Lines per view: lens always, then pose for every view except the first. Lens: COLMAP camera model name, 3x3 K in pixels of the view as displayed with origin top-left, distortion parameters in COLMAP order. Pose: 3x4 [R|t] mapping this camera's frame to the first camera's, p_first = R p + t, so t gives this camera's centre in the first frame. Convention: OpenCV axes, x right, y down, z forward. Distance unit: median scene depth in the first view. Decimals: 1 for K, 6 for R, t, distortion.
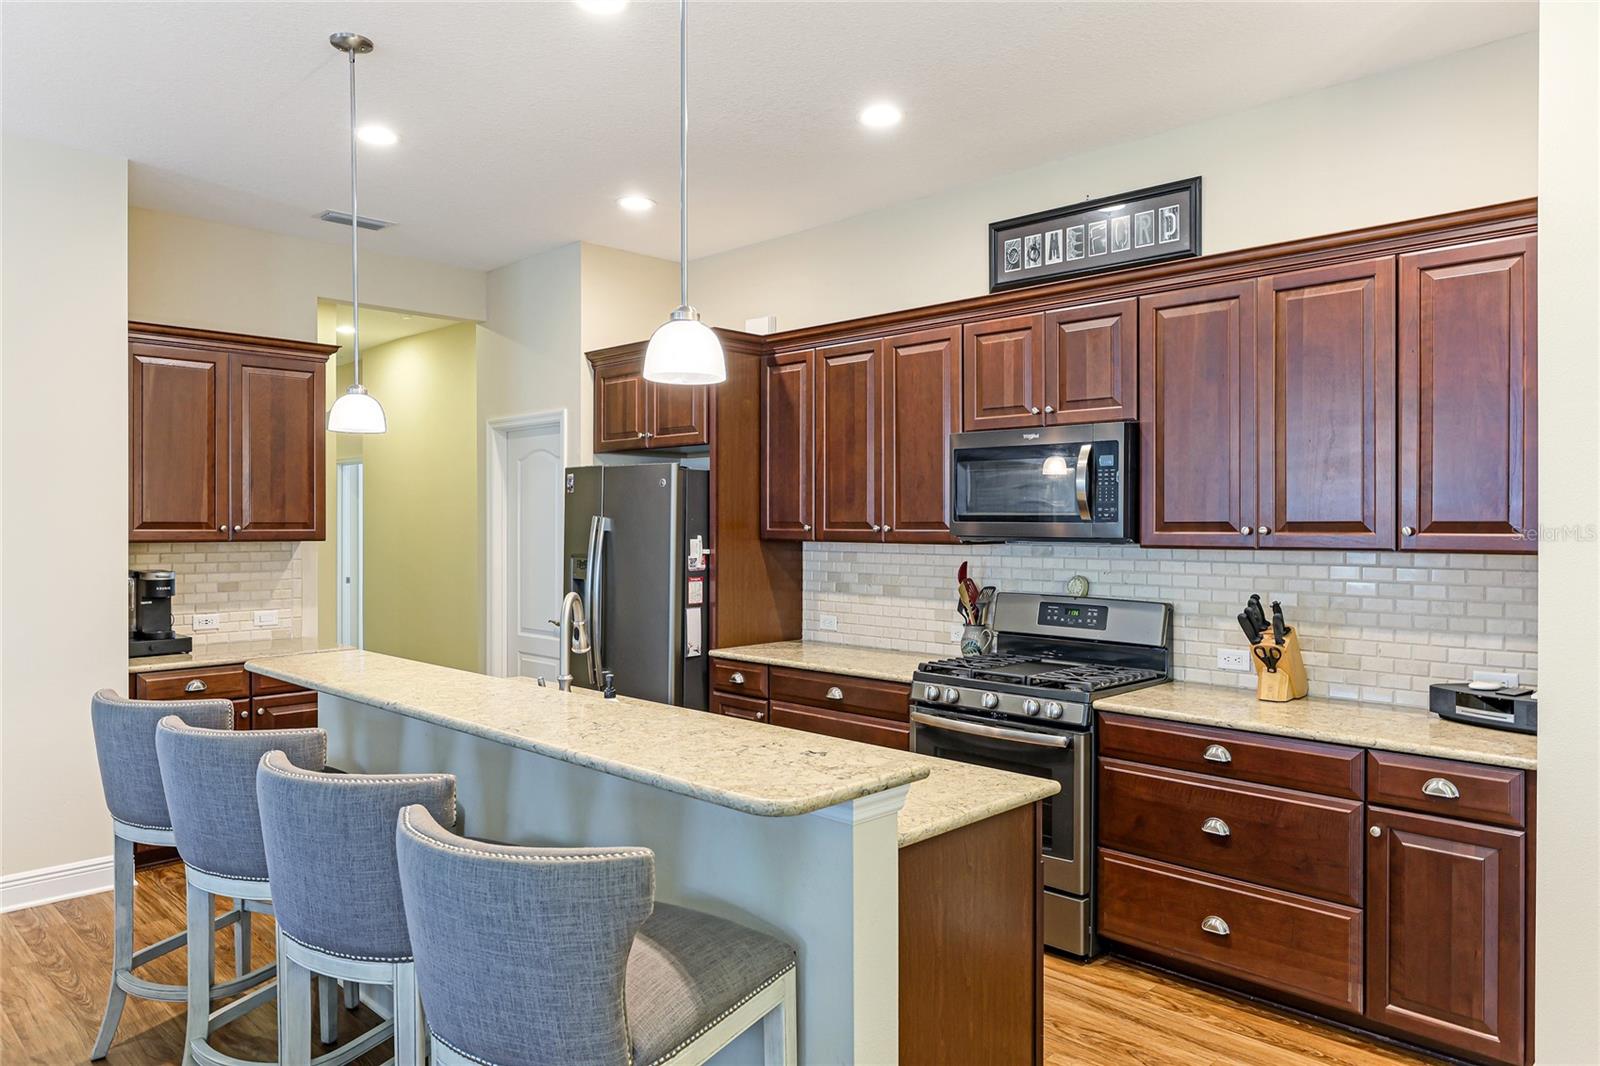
lens RADIAL K [[1065.1, 0, 804.0], [0, 1065.1, 529.5], [0, 0, 1]] dist [0.008563, -0.004080]
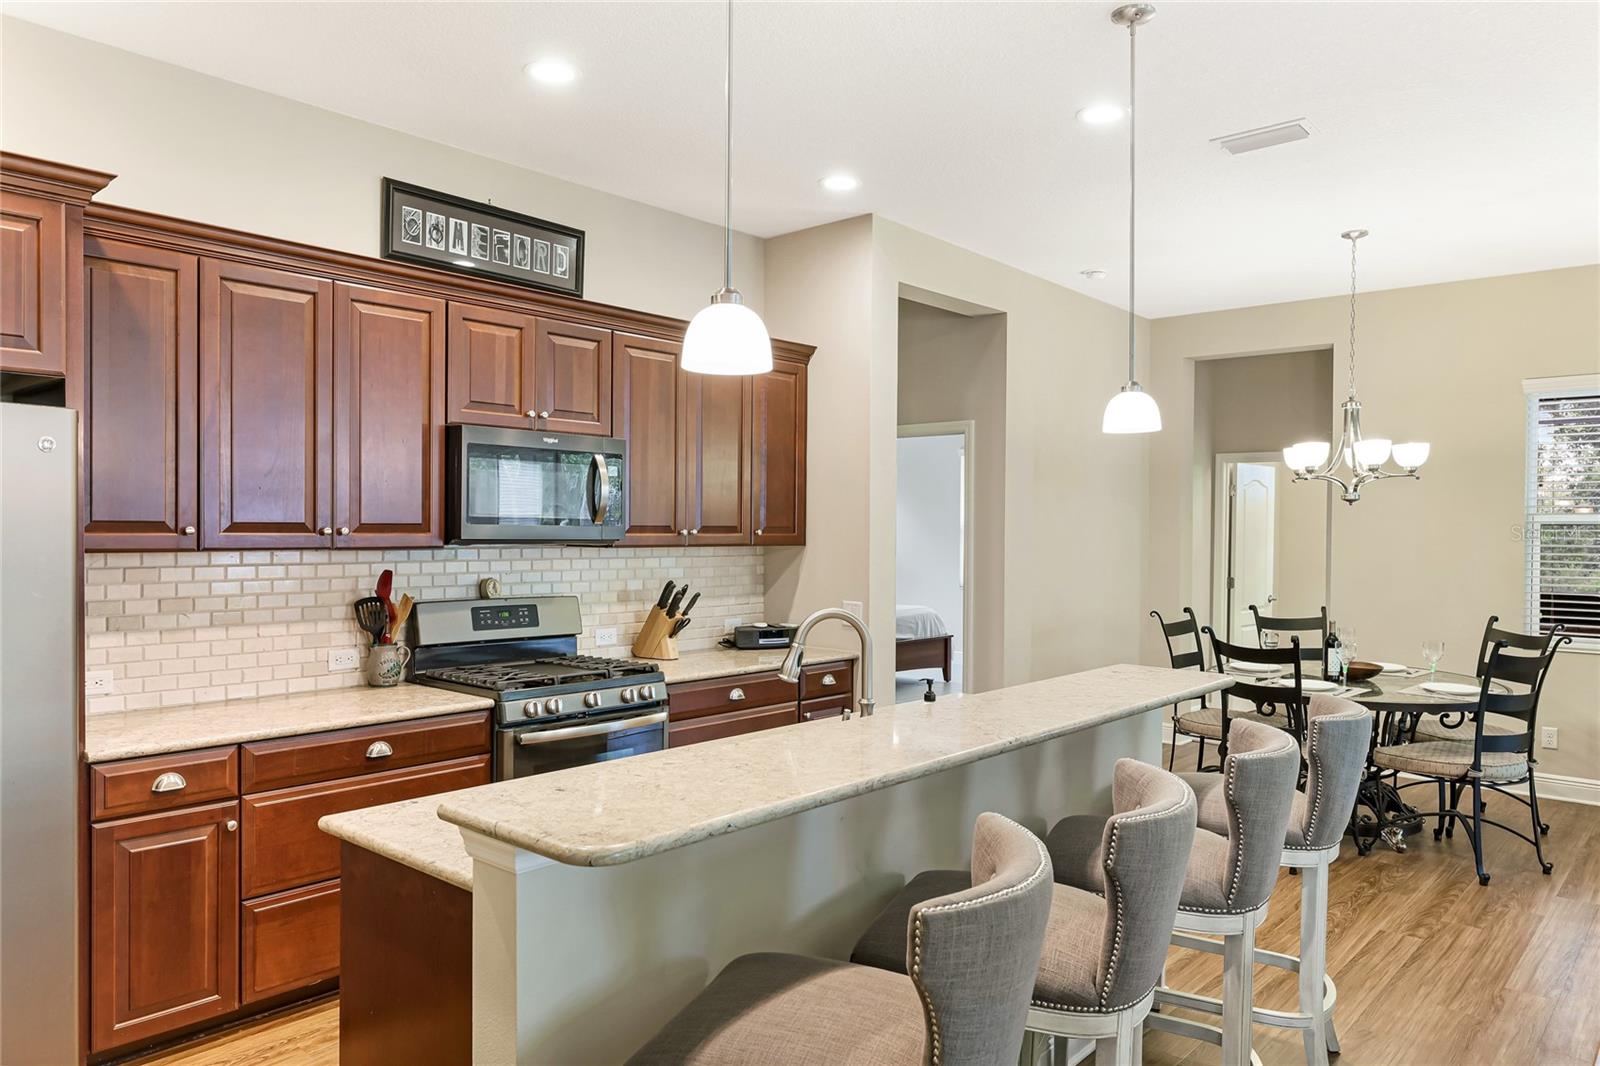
lens RADIAL K [[1065.1, 0, 798.0], [0, 1065.1, 548.3], [0, 0, 1]] dist [0.008563, -0.004080]
pose [[-0.039242, -0.020467, 0.999020, -0.762577], [-0.000226, 0.999790, 0.020474, -0.005282], [-0.999230, 0.000578, -0.039239, 0.756414]]
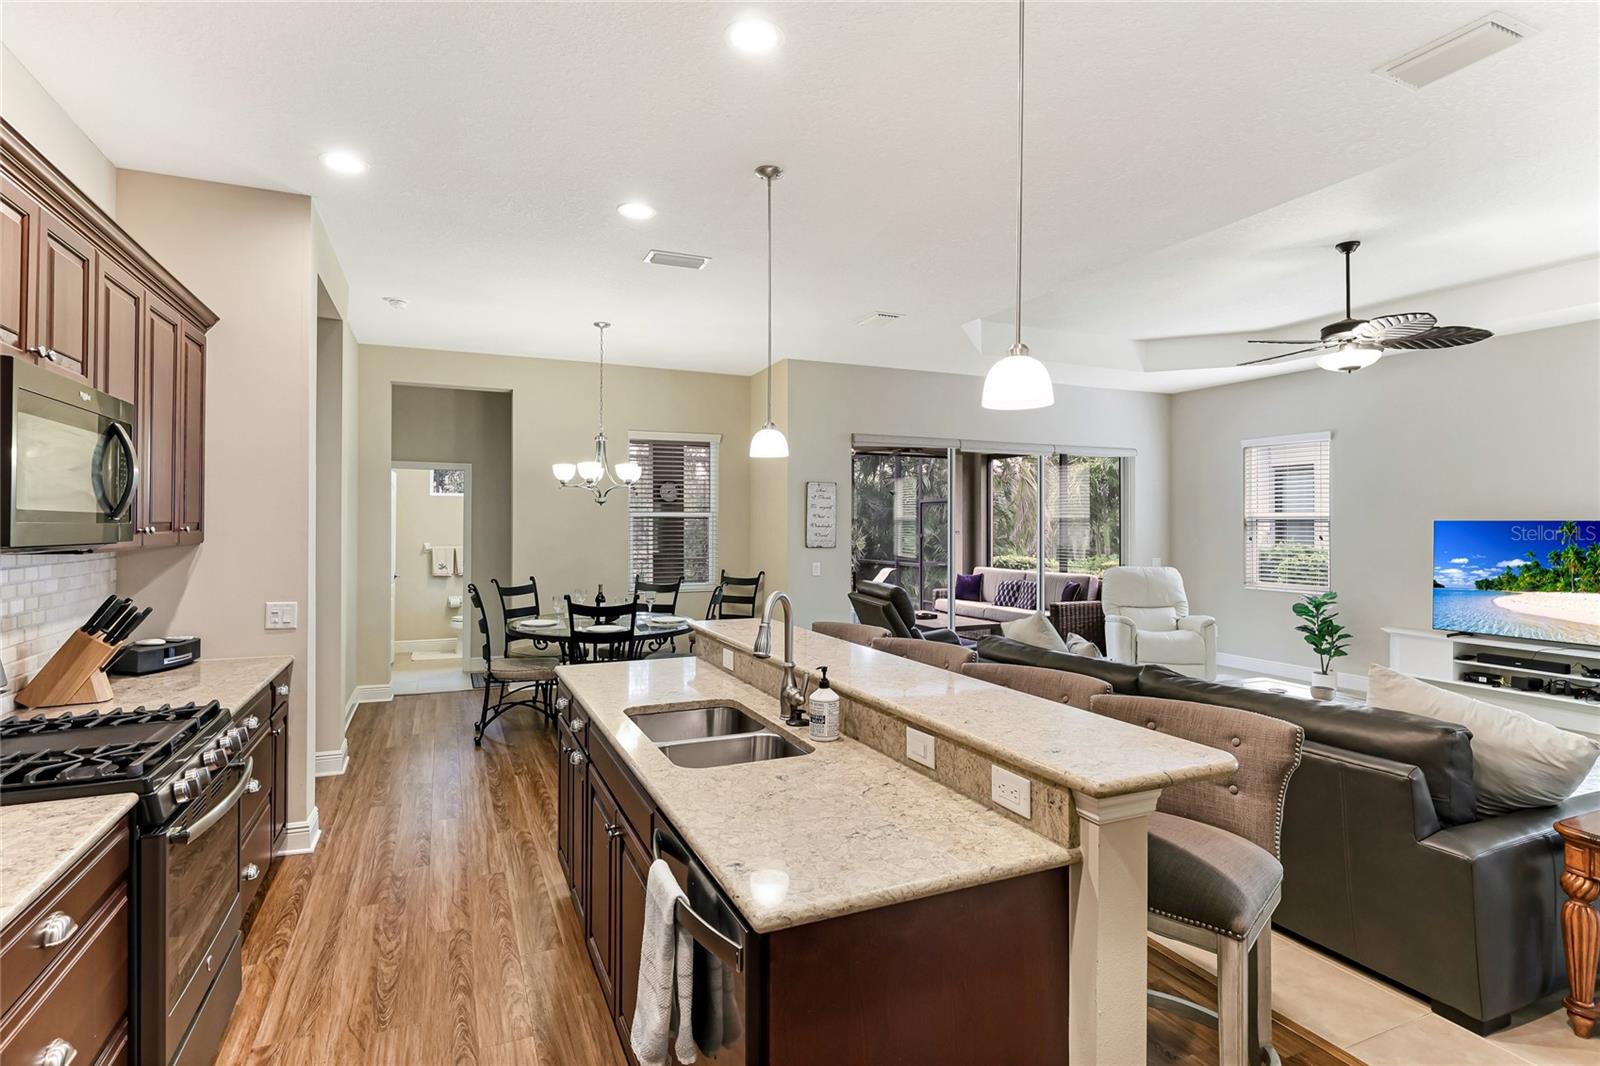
lens RADIAL K [[795.2, 0, 797.5], [0, 795.2, 530.2], [0, 0, 1]] dist [-0.003522, 0.000952]
pose [[-0.925070, -0.009177, 0.379685, -0.376460], [-0.003594, 0.999875, 0.015409, -0.010874], [-0.379779, 0.012890, -0.924987, 1.215789]]
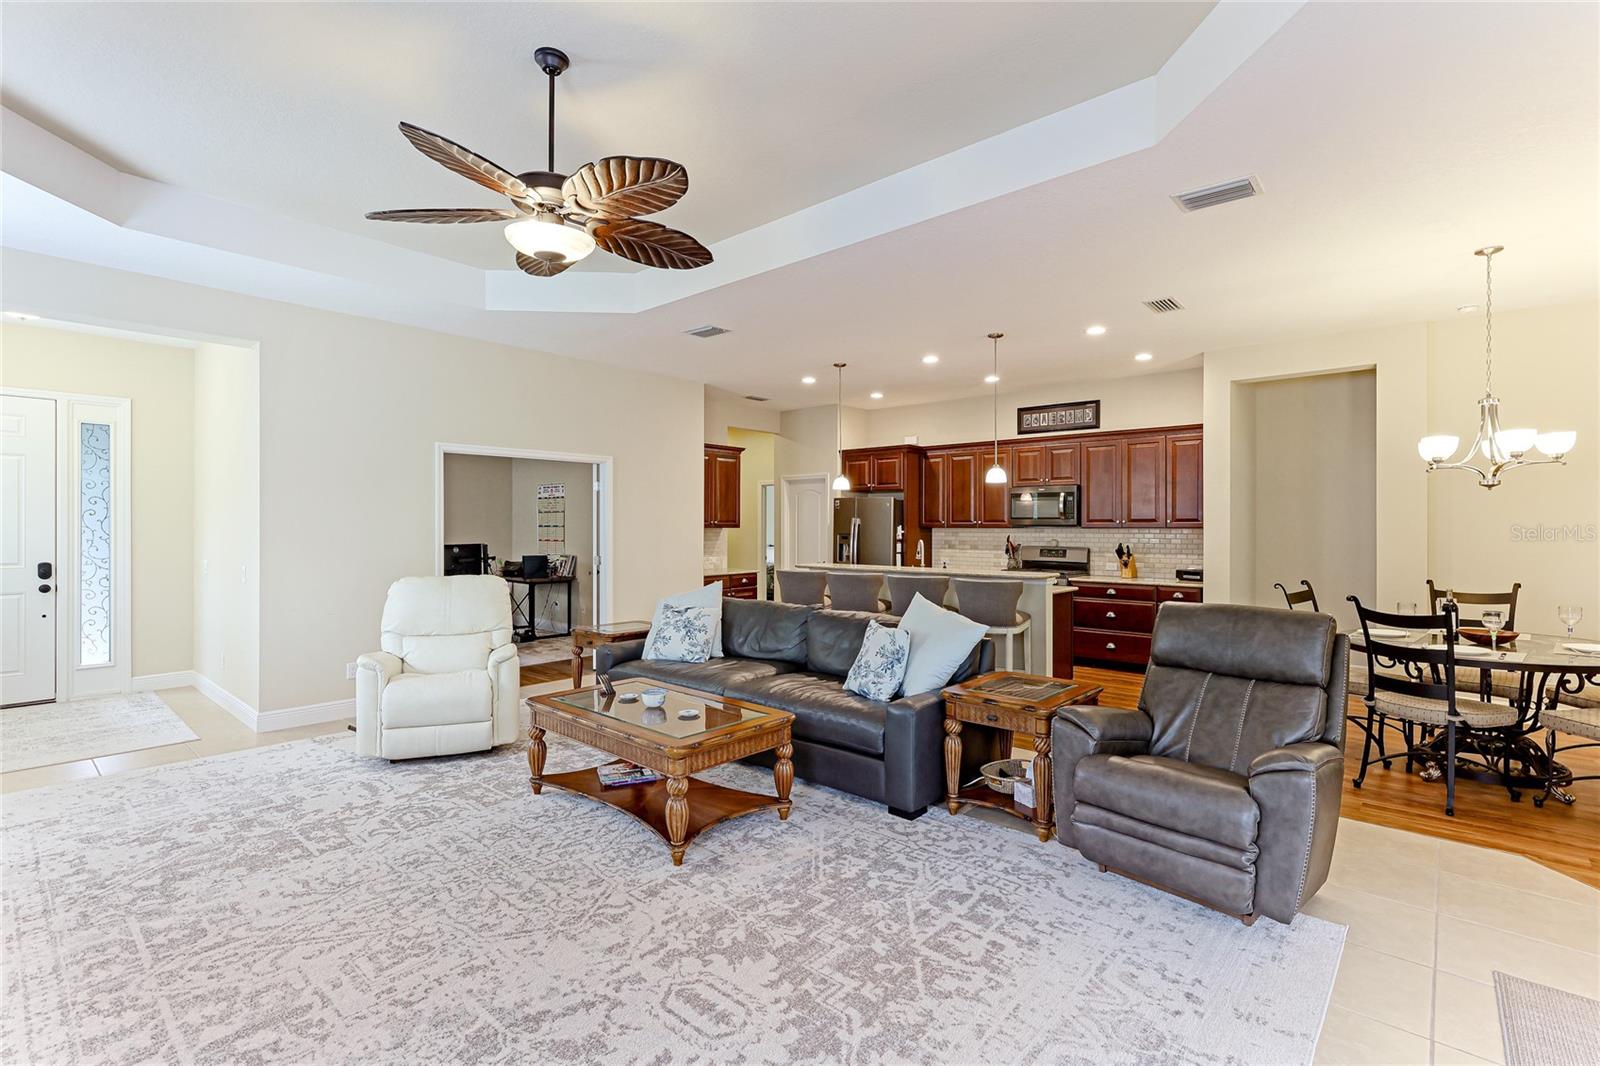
lens RADIAL K [[727.3, 0, 811.9], [0, 727.3, 529.2], [0, 0, 1]] dist [-0.001074, 0.001541]
pose [[0.998353, 0.001567, 0.057349, -0.482619], [-0.001286, 0.999987, -0.004928, 0.027567], [-0.057356, 0.004847, 0.998342, -0.856143]]
